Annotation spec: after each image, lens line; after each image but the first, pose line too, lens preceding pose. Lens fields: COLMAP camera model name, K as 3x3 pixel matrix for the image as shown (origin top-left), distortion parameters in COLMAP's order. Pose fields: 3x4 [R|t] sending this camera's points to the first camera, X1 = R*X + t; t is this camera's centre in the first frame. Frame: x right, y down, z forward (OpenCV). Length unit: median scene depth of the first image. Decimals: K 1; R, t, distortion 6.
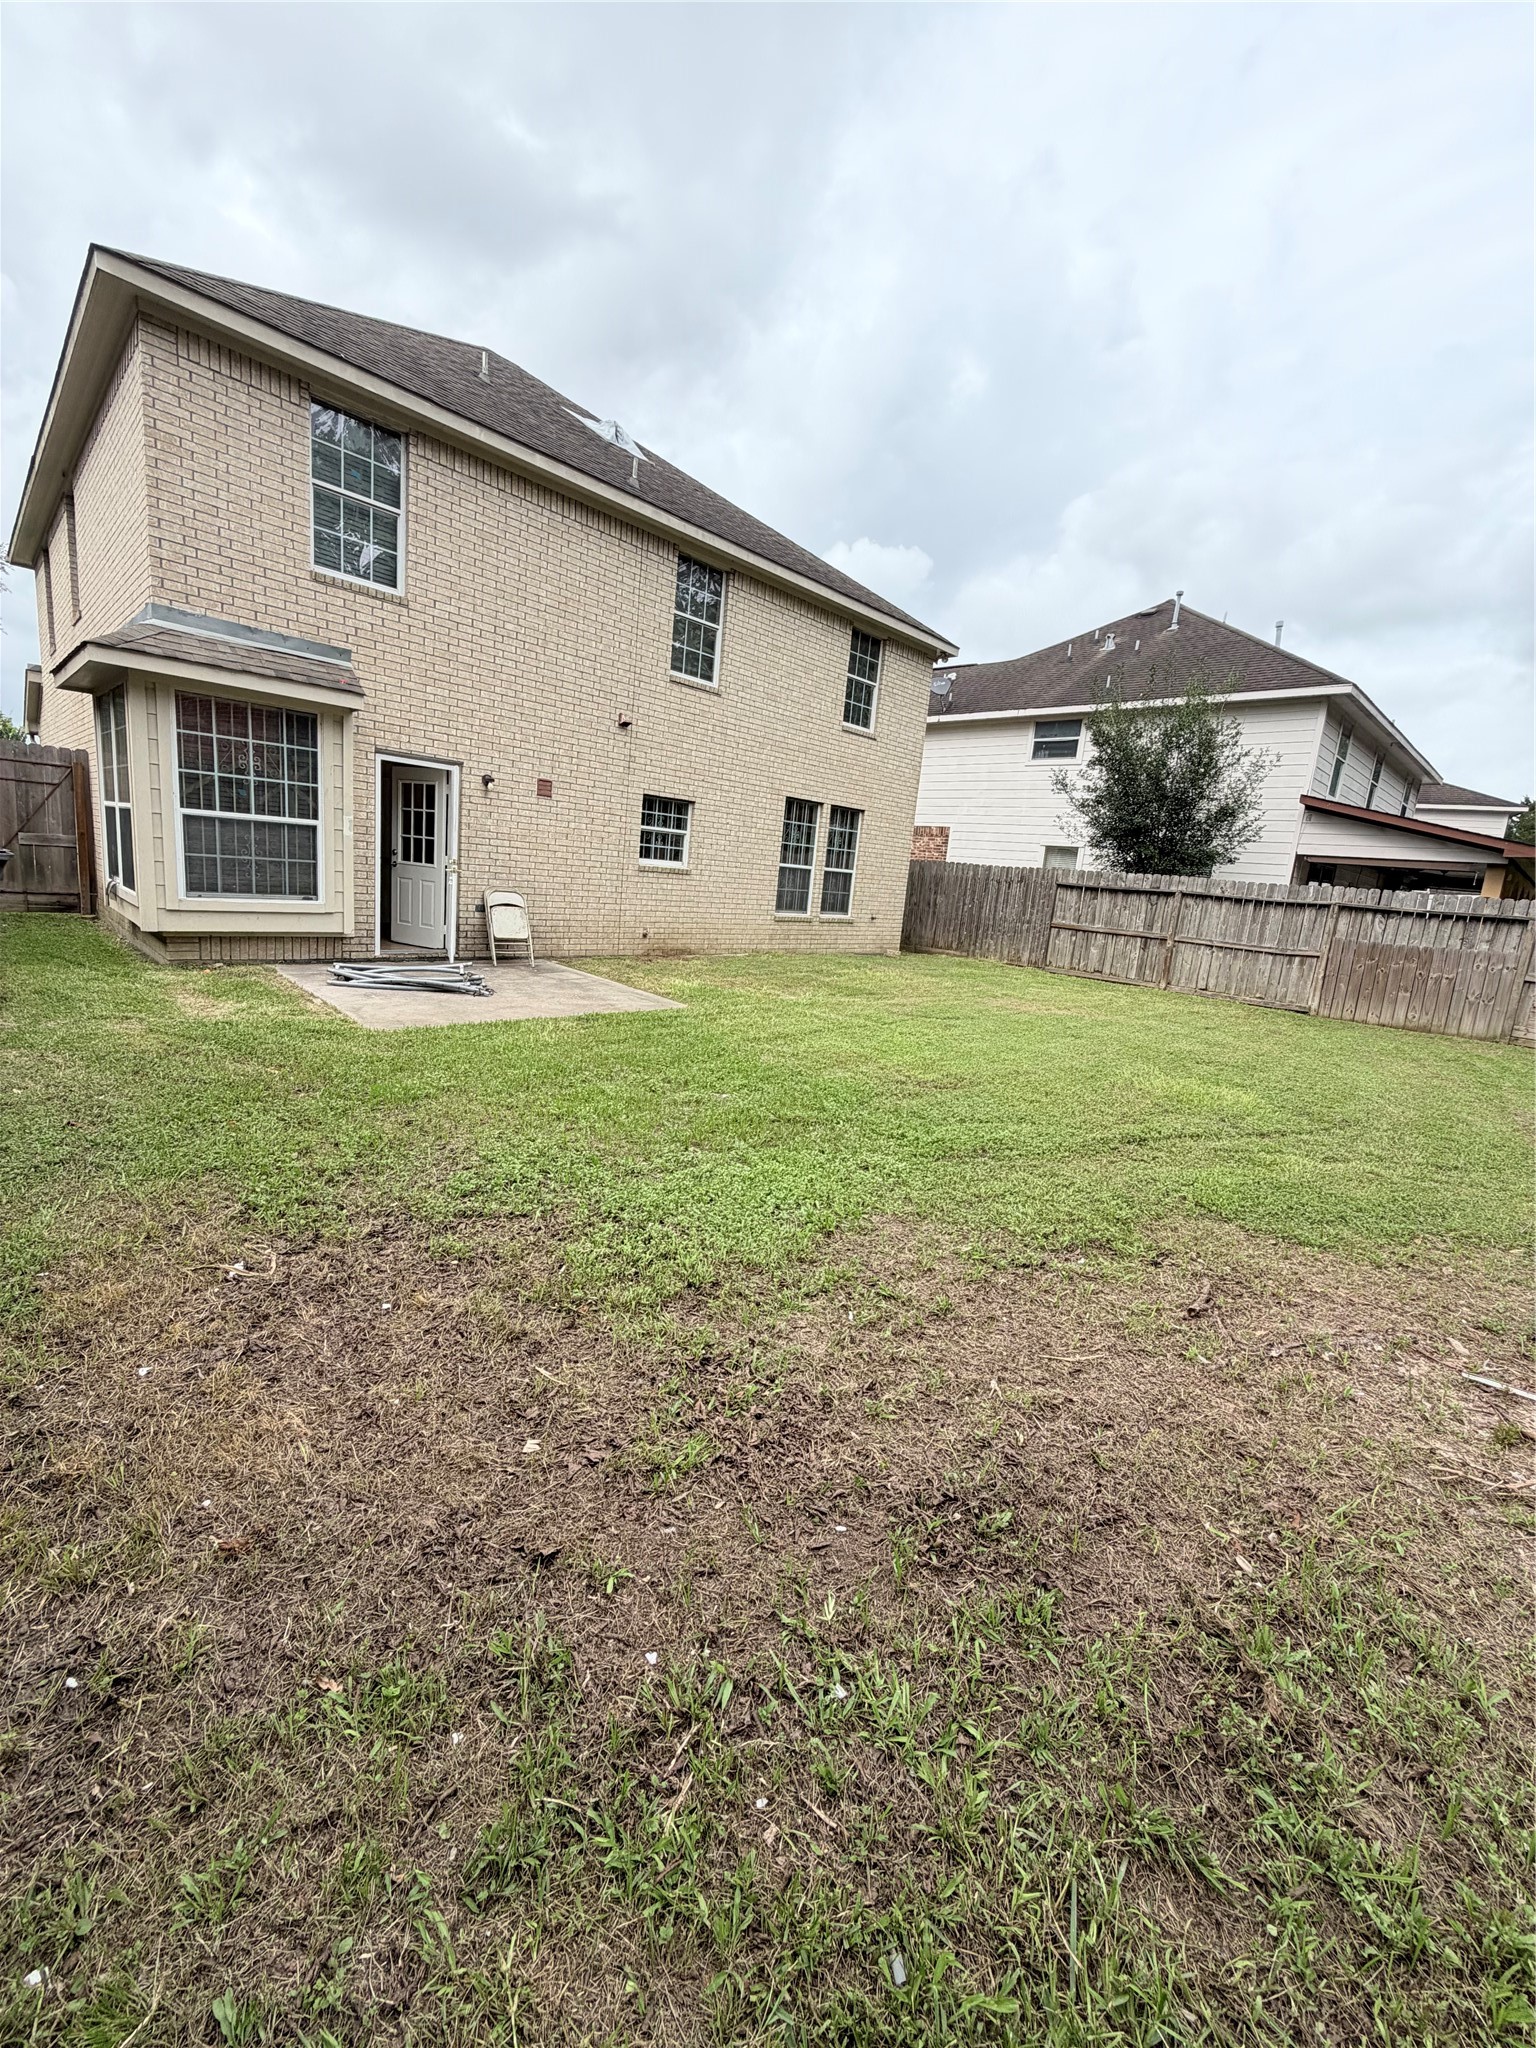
lens RADIAL K [[820.1, 0, 766.5], [0, 820.1, 1018.9], [0, 0, 1]] dist [-0.001463, 0.000323]
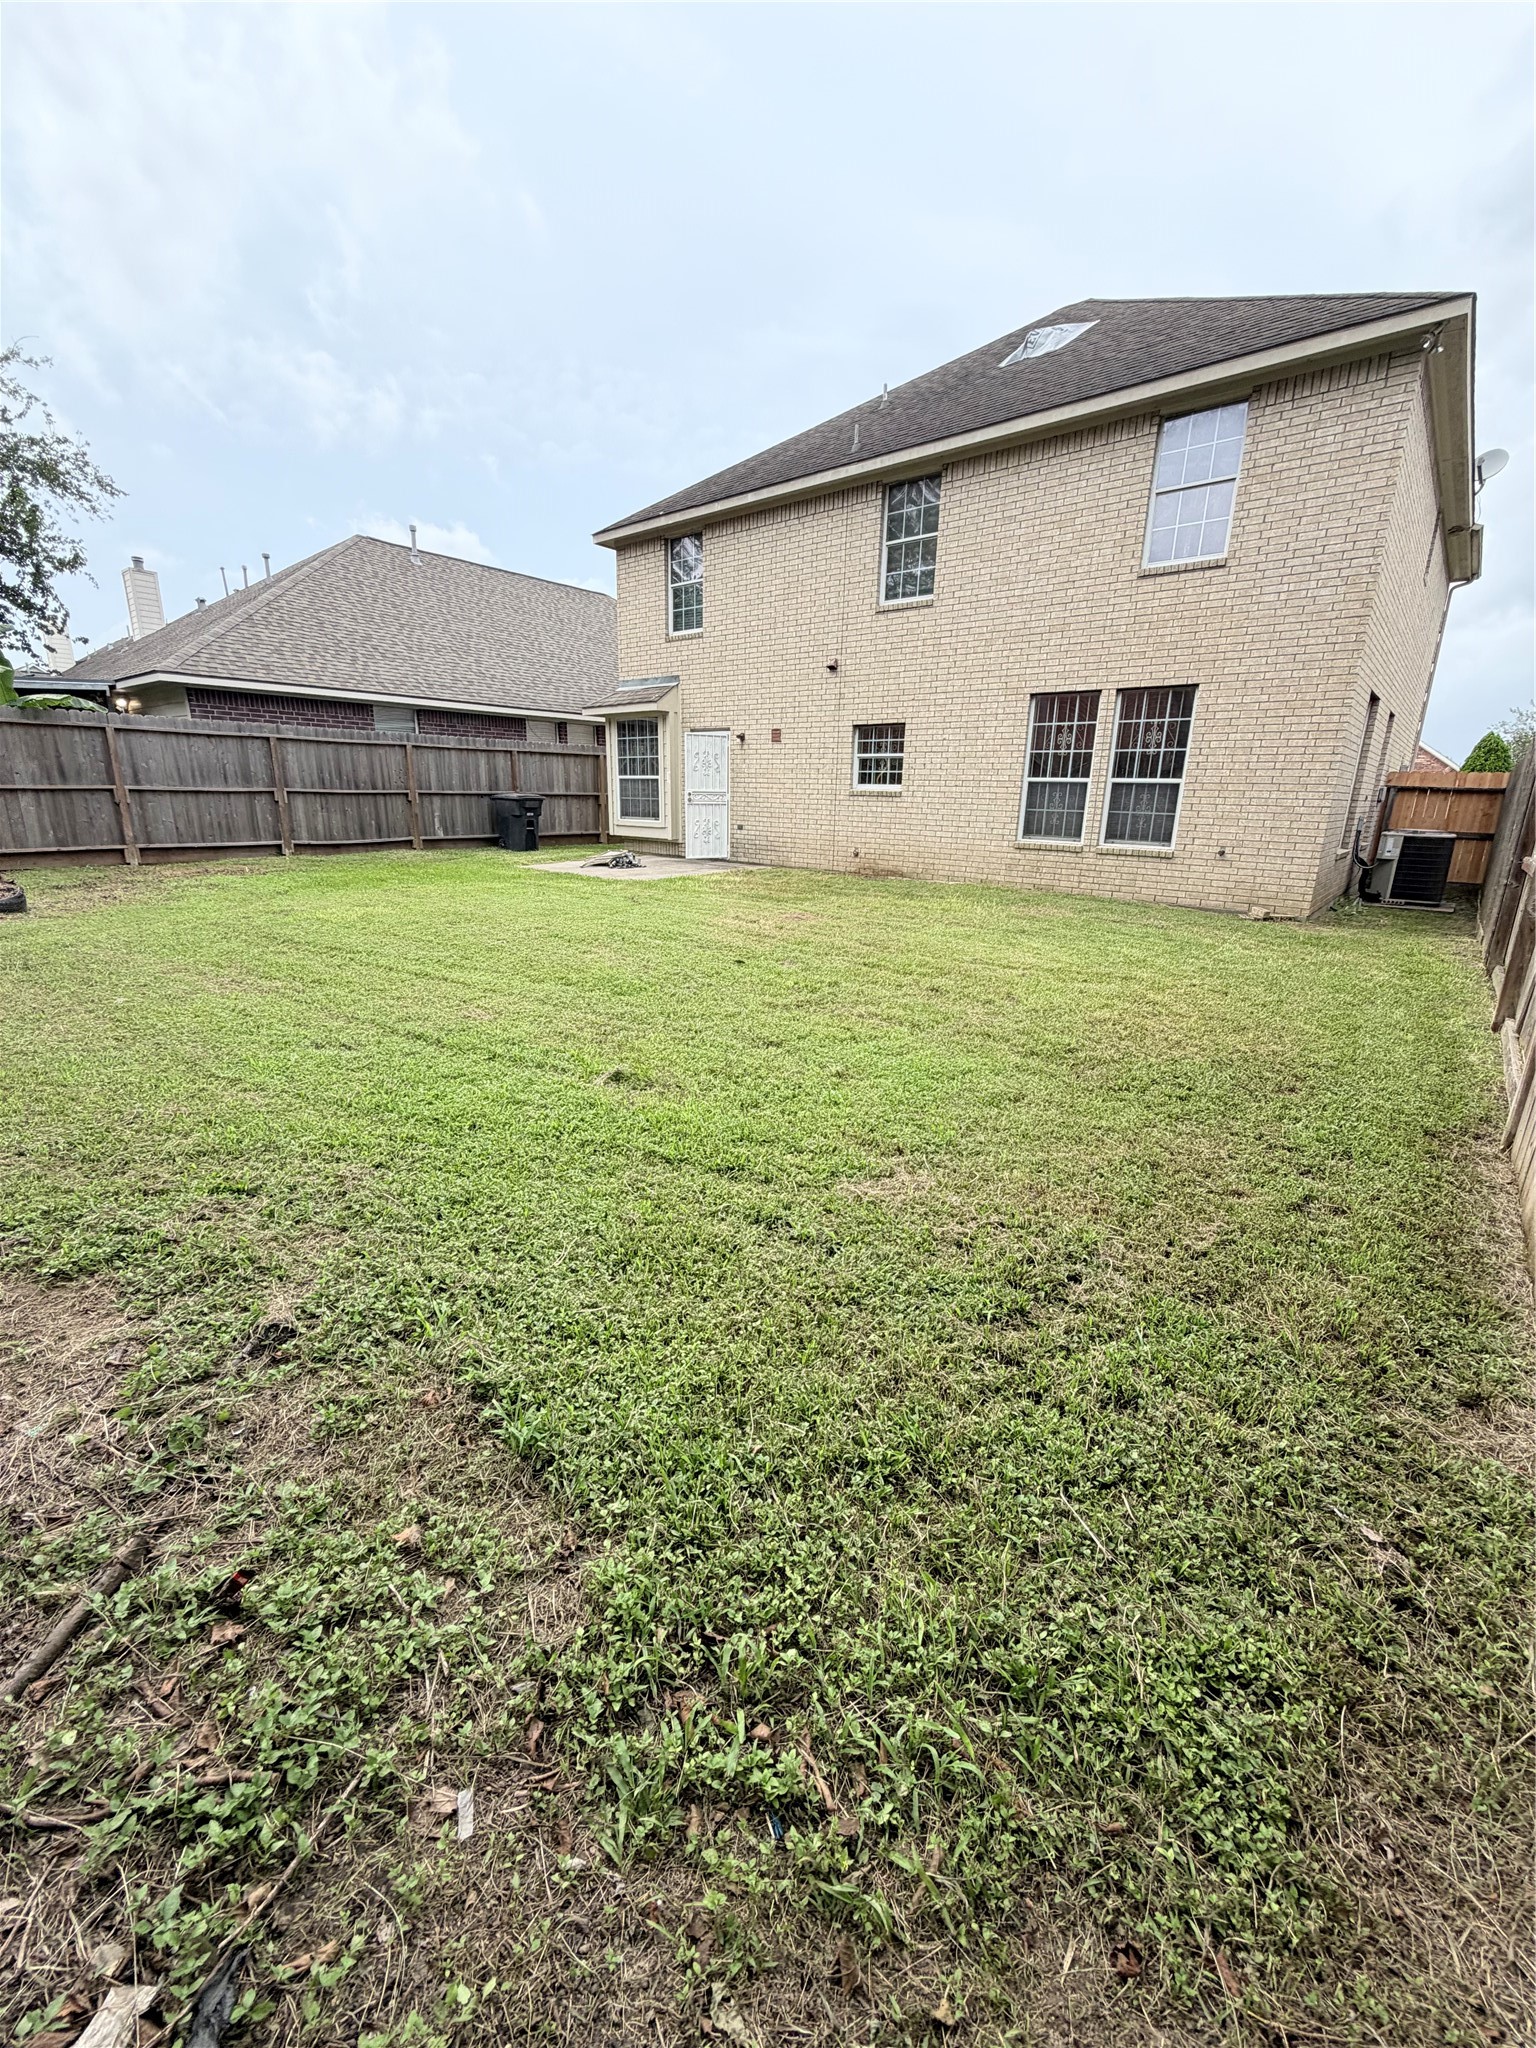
lens RADIAL K [[792.1, 0, 768.0], [0, 792.1, 1024.0], [0, 0, 1]] dist [-0.018907, 0.000005]
pose [[0.117741, 0.178888, -0.976799, 0.924087], [-0.206392, 0.966570, 0.152137, -0.019109], [0.971360, 0.183690, 0.150726, 0.768272]]
